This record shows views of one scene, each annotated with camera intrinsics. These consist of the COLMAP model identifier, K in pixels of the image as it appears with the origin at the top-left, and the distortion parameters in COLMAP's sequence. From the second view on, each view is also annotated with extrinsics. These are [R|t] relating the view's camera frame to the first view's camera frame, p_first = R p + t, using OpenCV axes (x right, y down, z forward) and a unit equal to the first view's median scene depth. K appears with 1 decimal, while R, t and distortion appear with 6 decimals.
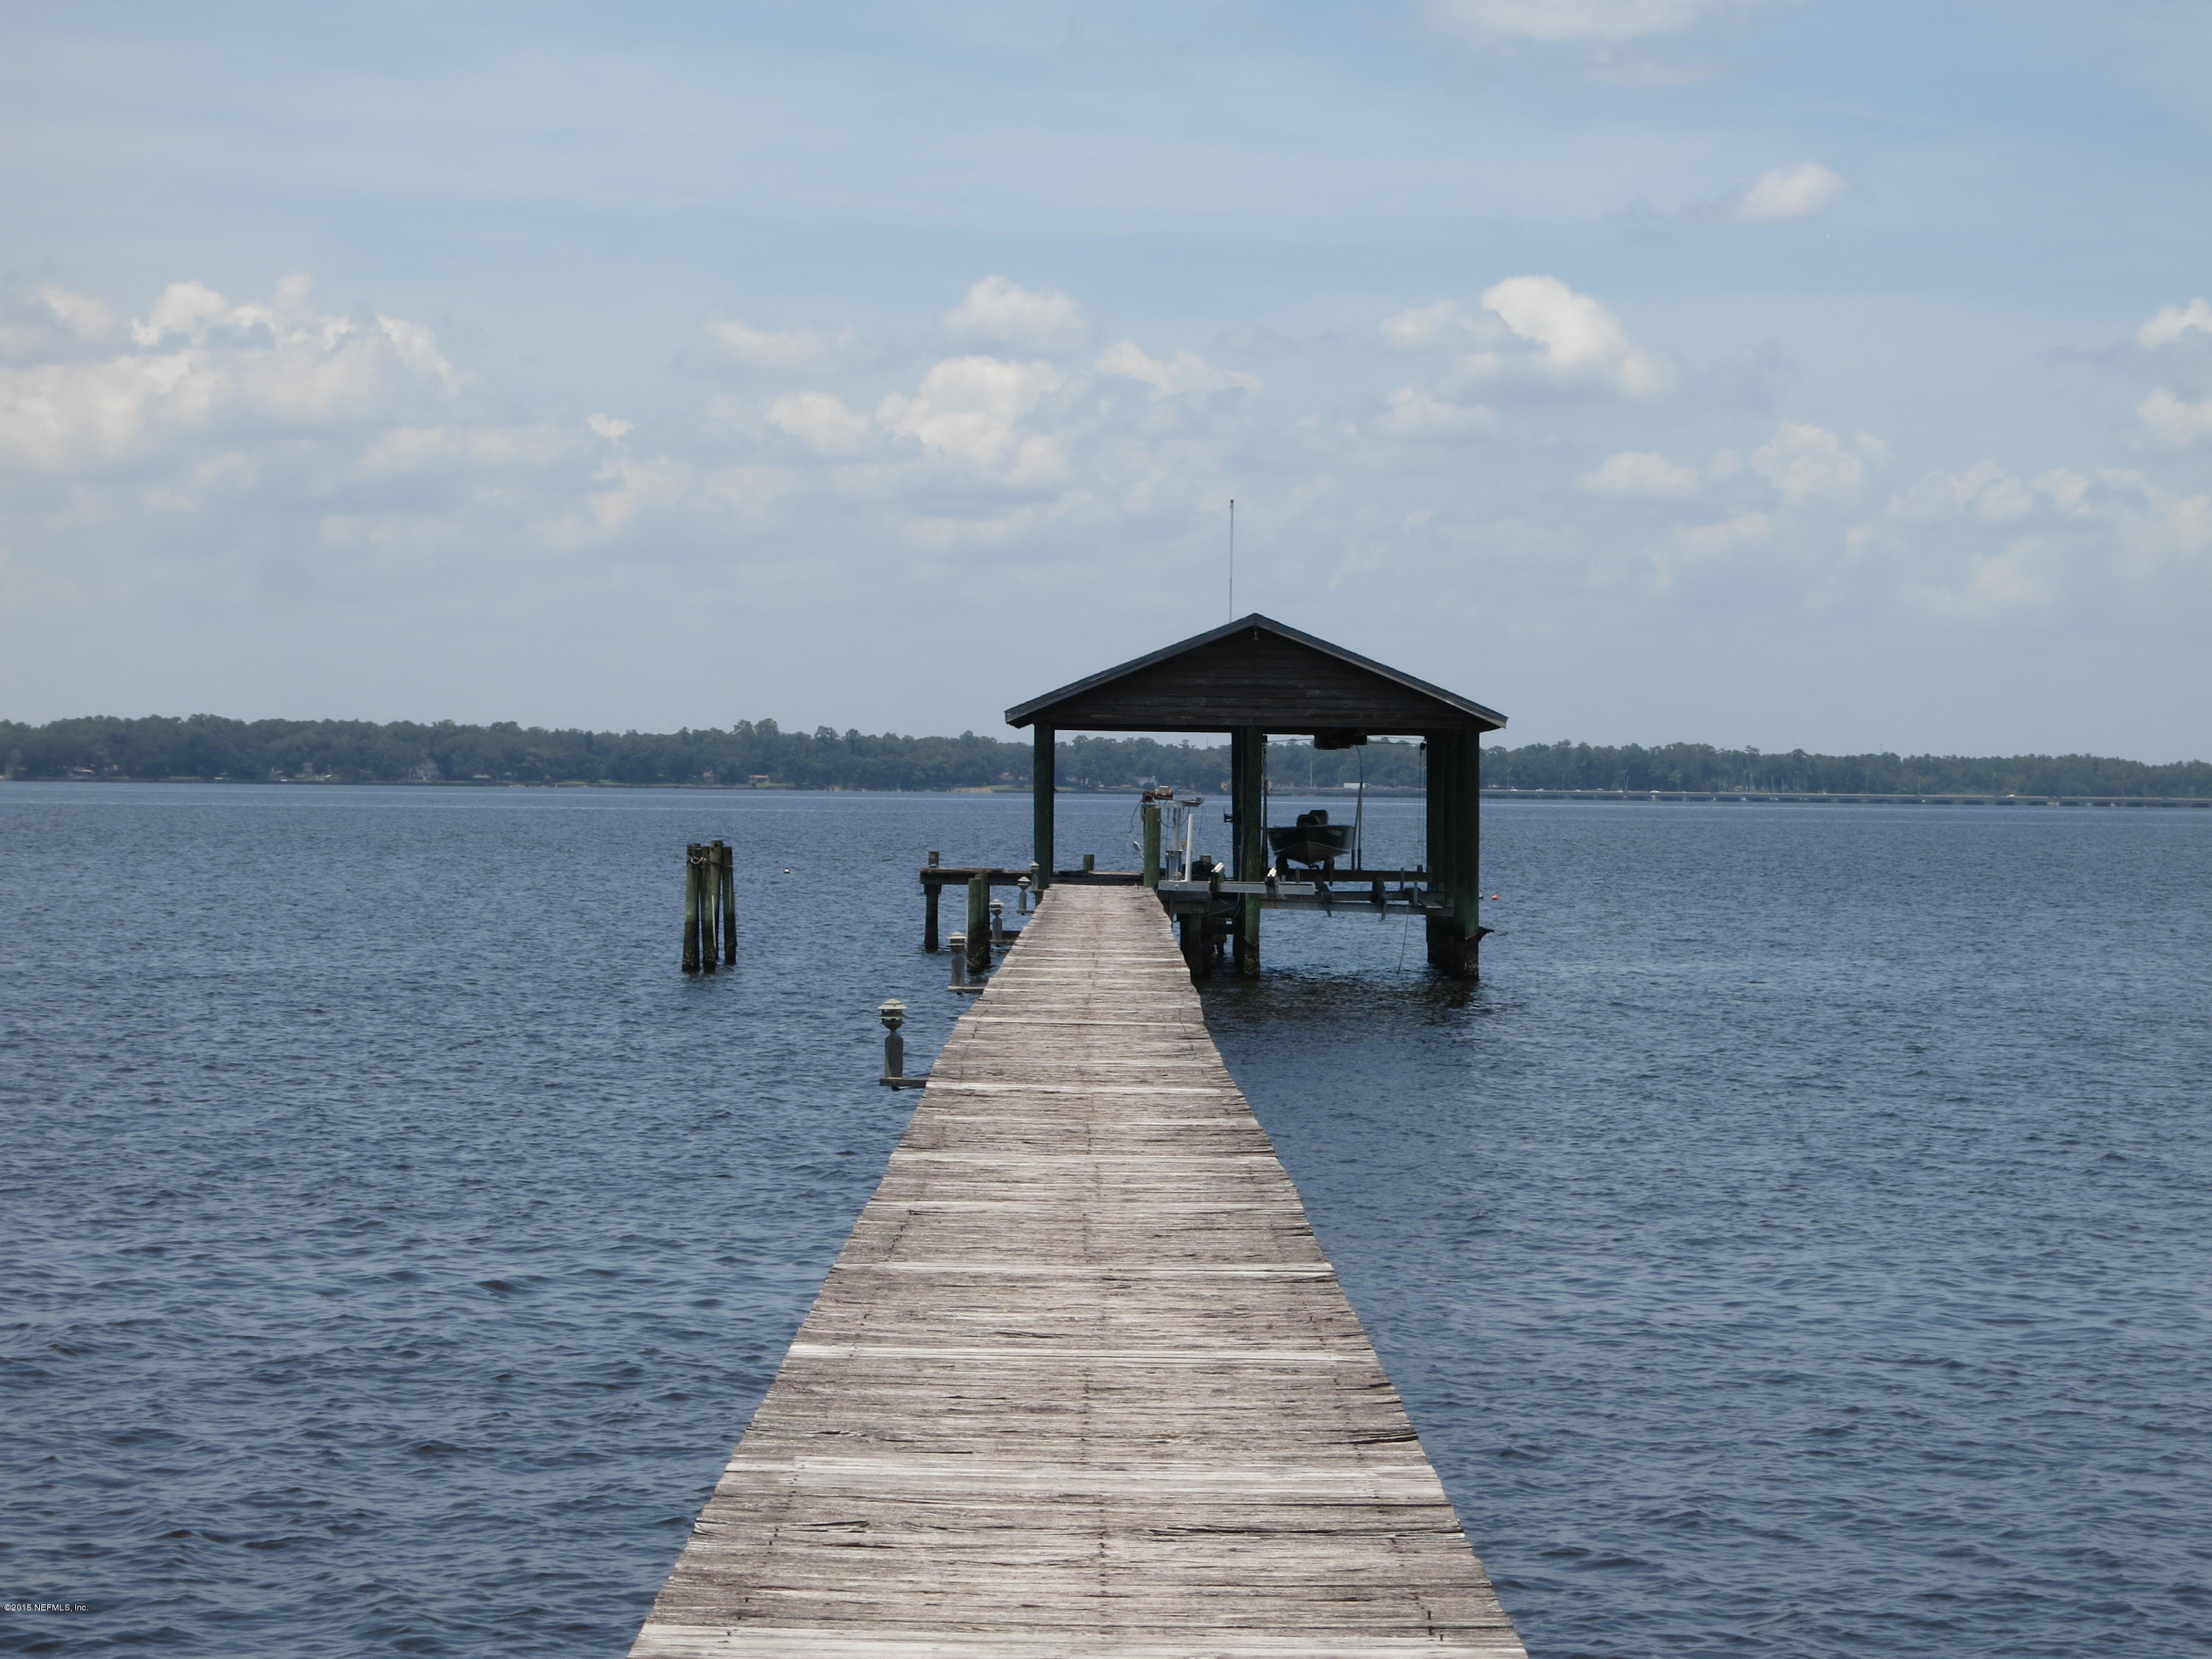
lens RADIAL K [[6555.8, 0, 1106.3], [0, 6555.8, 829.7], [0, 0, 1]] dist [-0.015598, 0.436749]
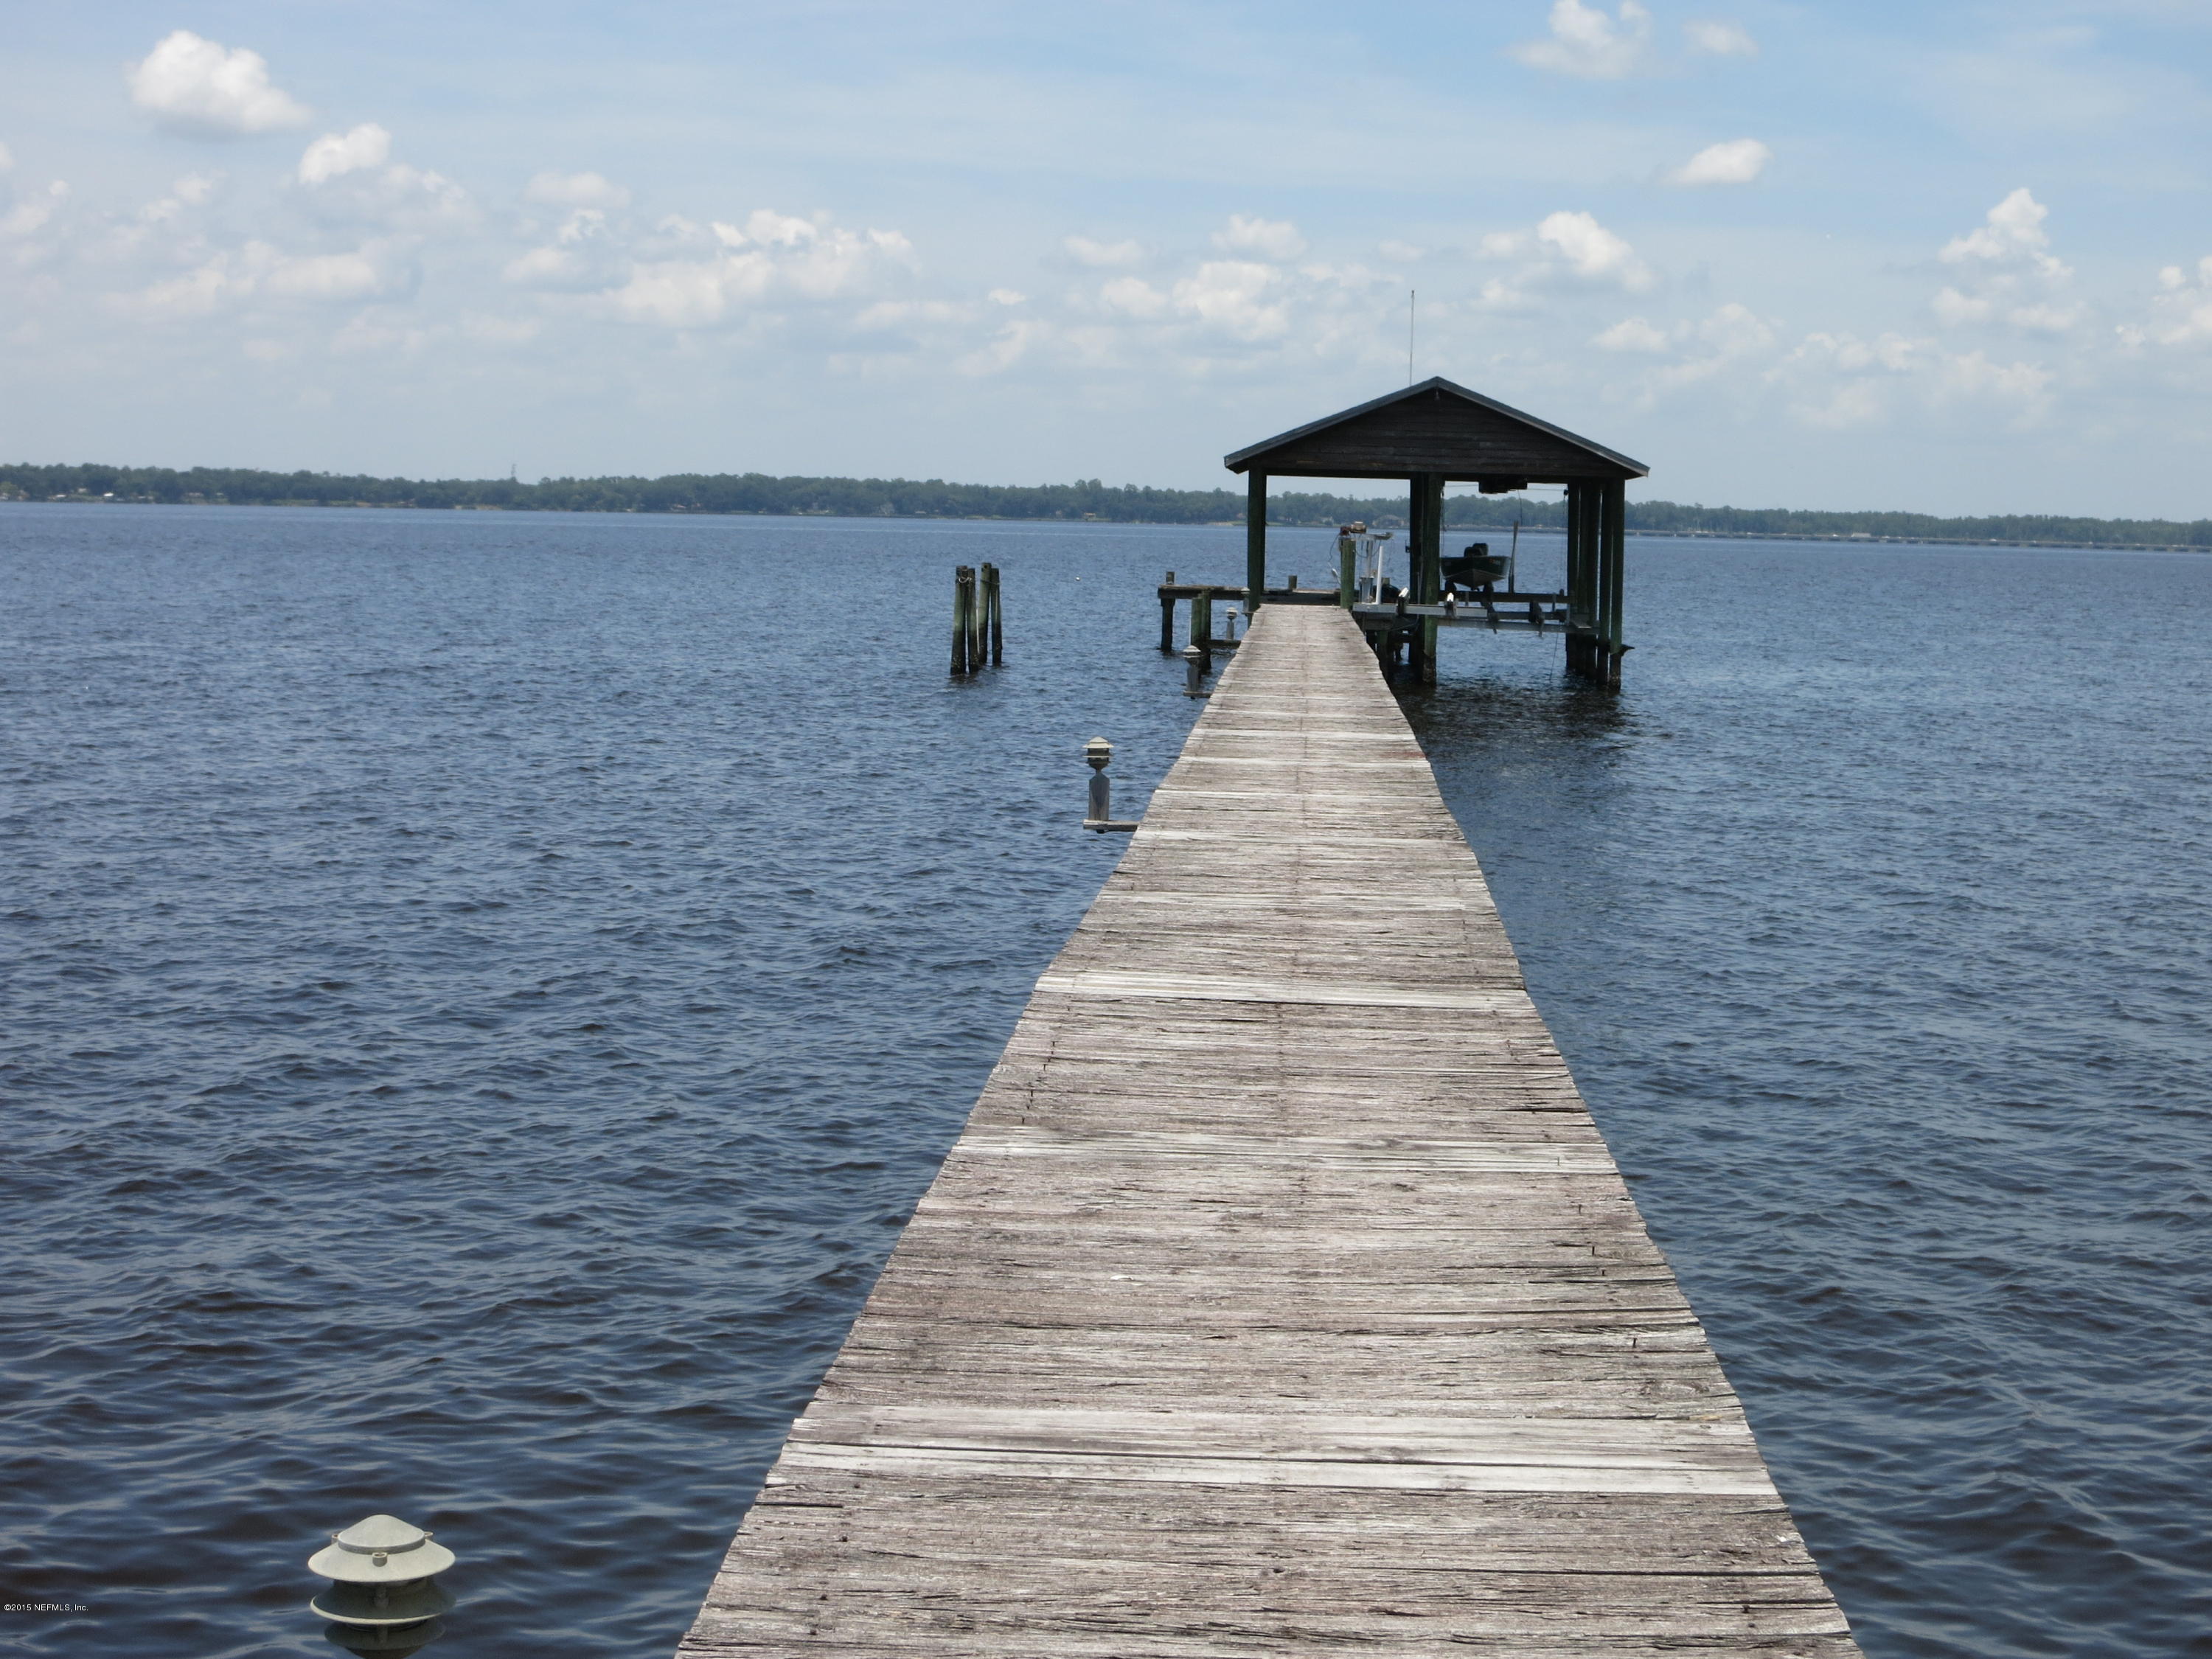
lens RADIAL K [[3975.2, 0, 1106.3], [0, 3975.2, 826.6], [0, 0, 1]] dist [-0.179378, -0.083679]
pose [[0.998732, 0.014394, -0.048235, -0.001041], [-0.010981, 0.997467, 0.070279, -0.001463], [0.049124, -0.069660, 0.996361, 0.251265]]
